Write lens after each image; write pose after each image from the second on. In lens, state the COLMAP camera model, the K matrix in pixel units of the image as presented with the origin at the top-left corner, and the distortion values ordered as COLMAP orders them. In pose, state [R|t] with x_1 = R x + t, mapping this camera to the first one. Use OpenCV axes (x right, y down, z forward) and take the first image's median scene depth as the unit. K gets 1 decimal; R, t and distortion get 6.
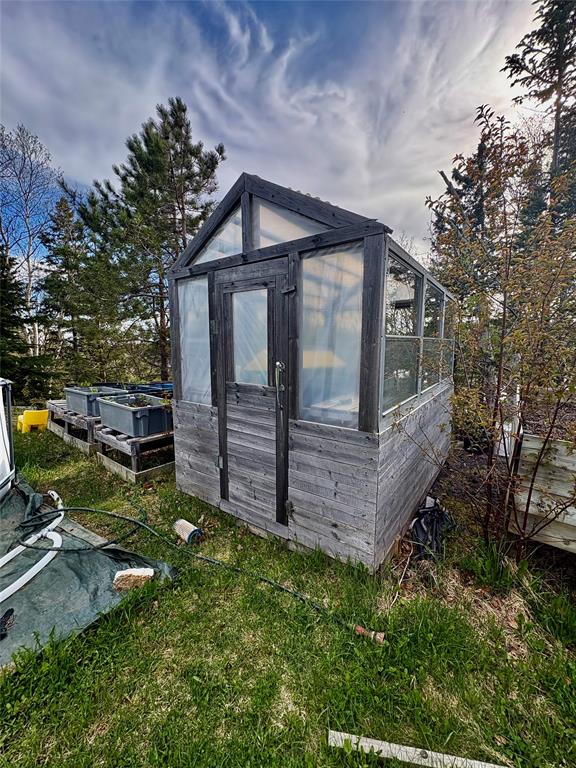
lens RADIAL K [[305.2, 0, 289.7], [0, 305.2, 384.5], [0, 0, 1]] dist [-0.001554, 0.000311]
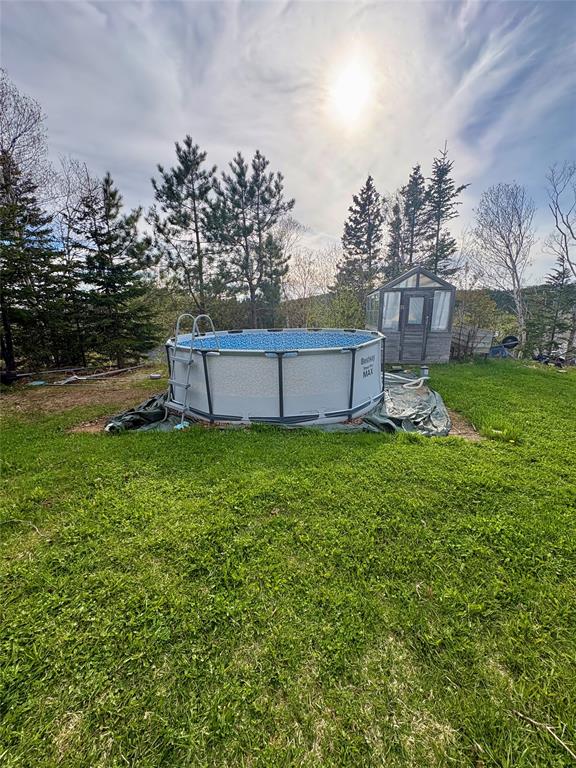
lens RADIAL K [[305.2, 0, 289.7], [0, 305.2, 384.5], [0, 0, 1]] dist [-0.001554, 0.000311]
pose [[0.882880, -0.118208, 0.454478, -3.071685], [0.071101, 0.990291, 0.119449, 0.174504], [-0.464185, -0.073145, 0.882713, -1.524818]]
